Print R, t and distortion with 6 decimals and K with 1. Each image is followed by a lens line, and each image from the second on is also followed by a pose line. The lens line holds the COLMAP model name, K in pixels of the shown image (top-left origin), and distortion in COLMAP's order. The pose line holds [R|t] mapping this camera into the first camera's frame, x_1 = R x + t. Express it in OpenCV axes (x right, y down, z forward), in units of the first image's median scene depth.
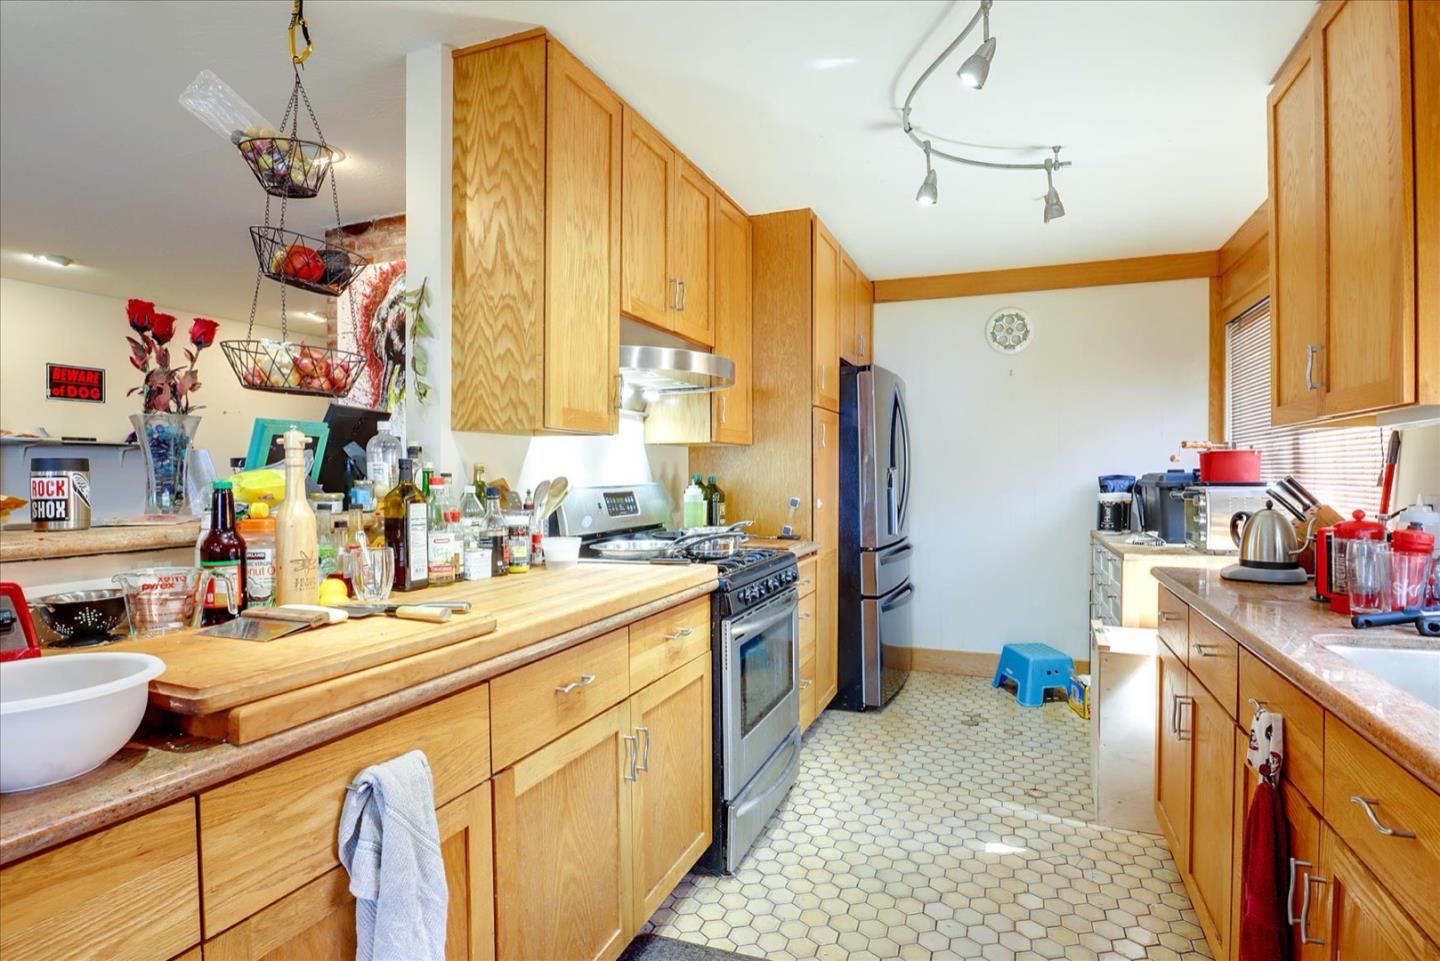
lens RADIAL K [[753.2, 0, 720.0], [0, 753.2, 480.5], [0, 0, 1]] dist [-0.049906, 0.015903]
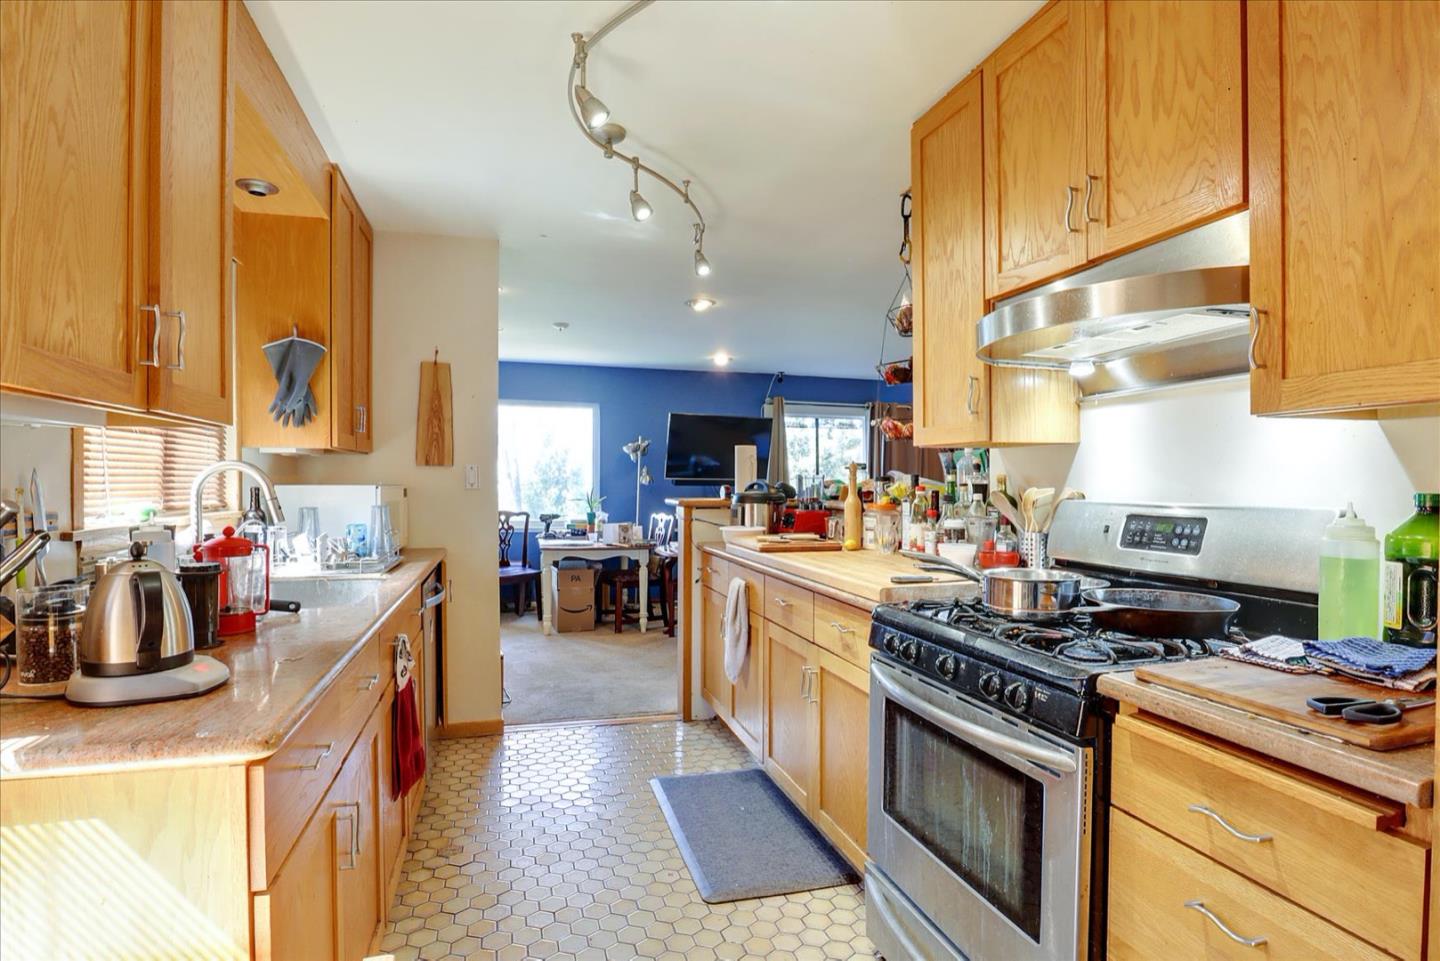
lens RADIAL K [[753.2, 0, 720.0], [0, 753.2, 480.5], [0, 0, 1]] dist [-0.049906, 0.015903]
pose [[-0.795602, -0.000704, -0.605819, 0.742907], [-0.008369, 0.999917, 0.009830, -0.020077], [0.605762, 0.012891, -0.795542, 1.717141]]
